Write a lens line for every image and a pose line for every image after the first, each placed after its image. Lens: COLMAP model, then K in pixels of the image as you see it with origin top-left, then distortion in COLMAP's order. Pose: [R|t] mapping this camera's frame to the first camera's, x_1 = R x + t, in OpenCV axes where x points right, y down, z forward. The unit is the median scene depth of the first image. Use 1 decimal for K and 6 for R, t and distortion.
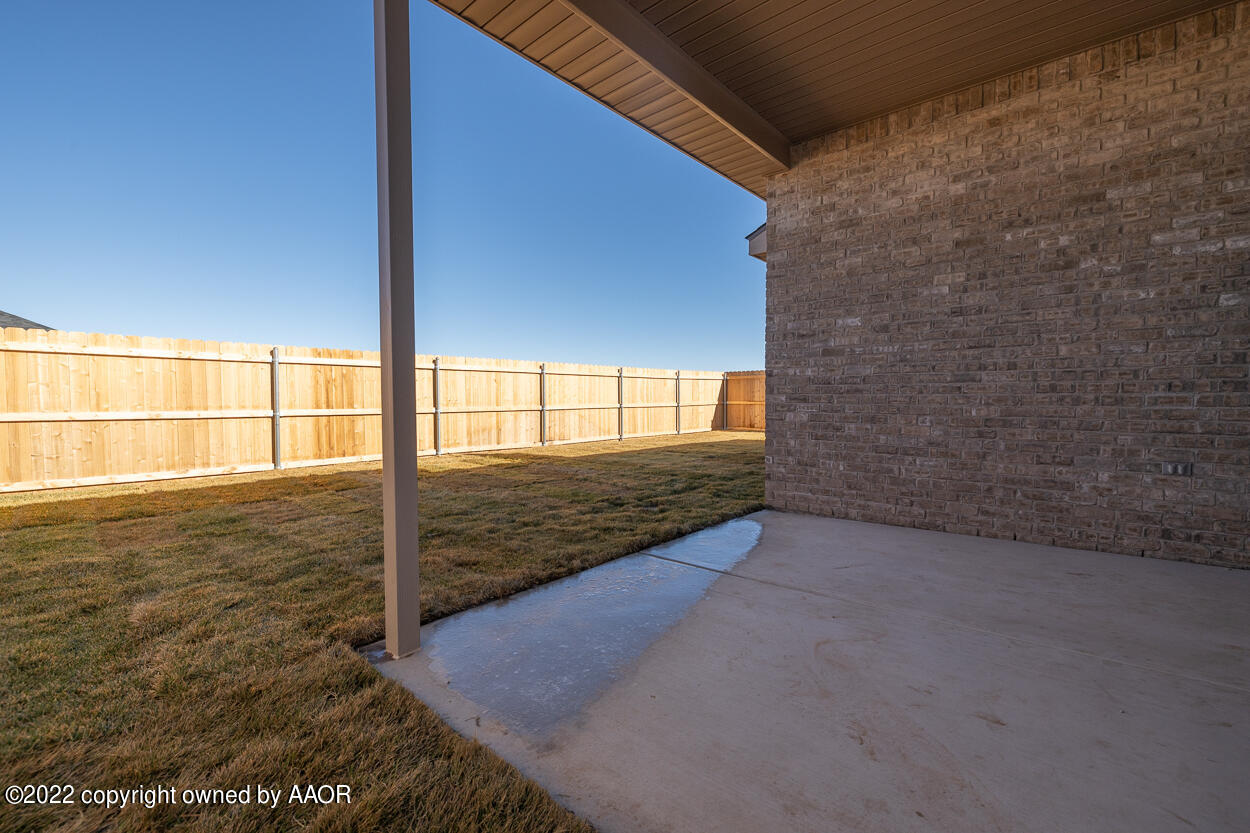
lens RADIAL K [[538.1, 0, 625.0], [0, 538.1, 416.5], [0, 0, 1]] dist [0.001753, 0.000041]
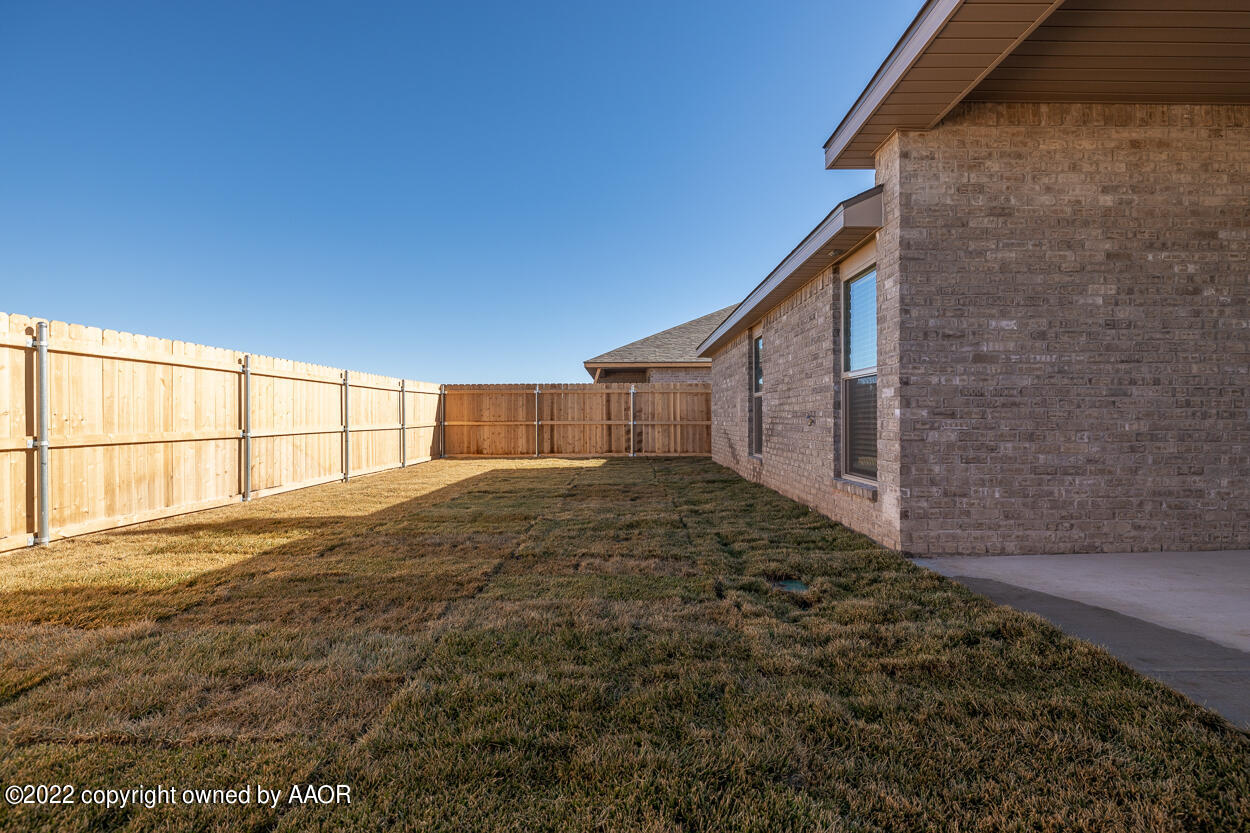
lens RADIAL K [[580.8, 0, 625.0], [0, 580.8, 416.5], [0, 0, 1]] dist [-0.006607, -0.000268]
pose [[0.749019, 0.002082, 0.662545, -0.710391], [0.023915, 0.999258, -0.030176, -0.016377], [-0.662117, 0.038447, 0.748414, 0.776606]]
